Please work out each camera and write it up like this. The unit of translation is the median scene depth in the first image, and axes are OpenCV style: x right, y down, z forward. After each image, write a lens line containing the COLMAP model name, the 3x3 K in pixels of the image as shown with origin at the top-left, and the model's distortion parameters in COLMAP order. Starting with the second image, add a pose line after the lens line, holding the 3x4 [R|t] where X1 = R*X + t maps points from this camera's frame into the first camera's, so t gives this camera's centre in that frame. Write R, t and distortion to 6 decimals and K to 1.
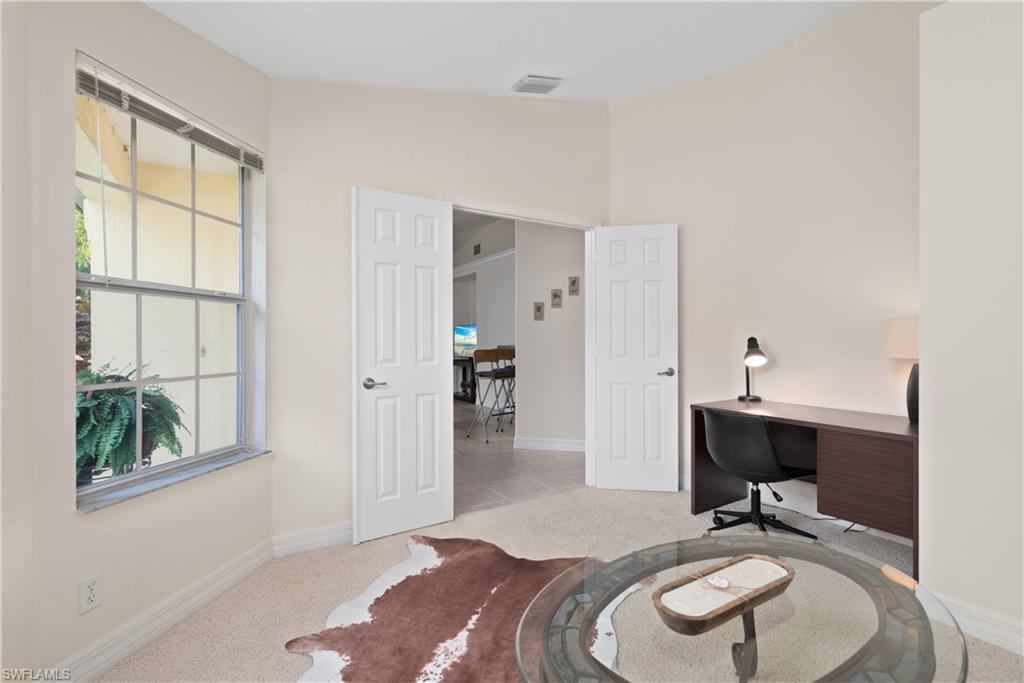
lens RADIAL K [[461.5, 0, 512.0], [0, 461.5, 341.5], [0, 0, 1]] dist [0.012129, 0.000185]
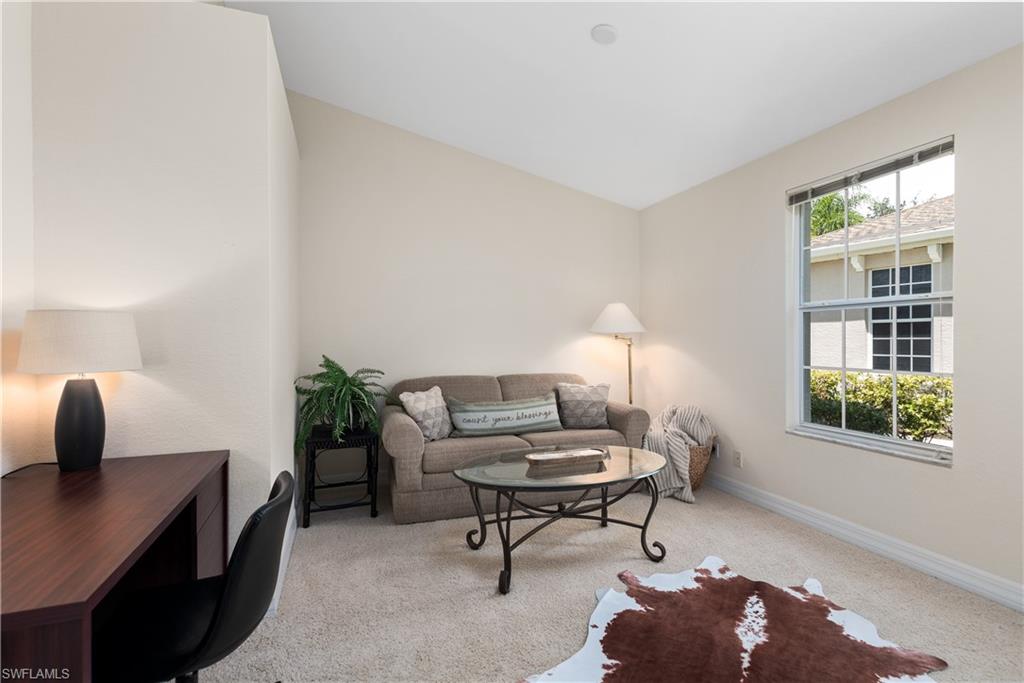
lens RADIAL K [[461.5, 0, 512.0], [0, 461.5, 341.5], [0, 0, 1]] dist [0.012129, 0.000185]
pose [[-0.978499, 0.001294, 0.206246, 0.181324], [0.002738, 0.999974, 0.006715, -0.012577], [-0.206232, 0.007135, -0.978477, 2.114272]]
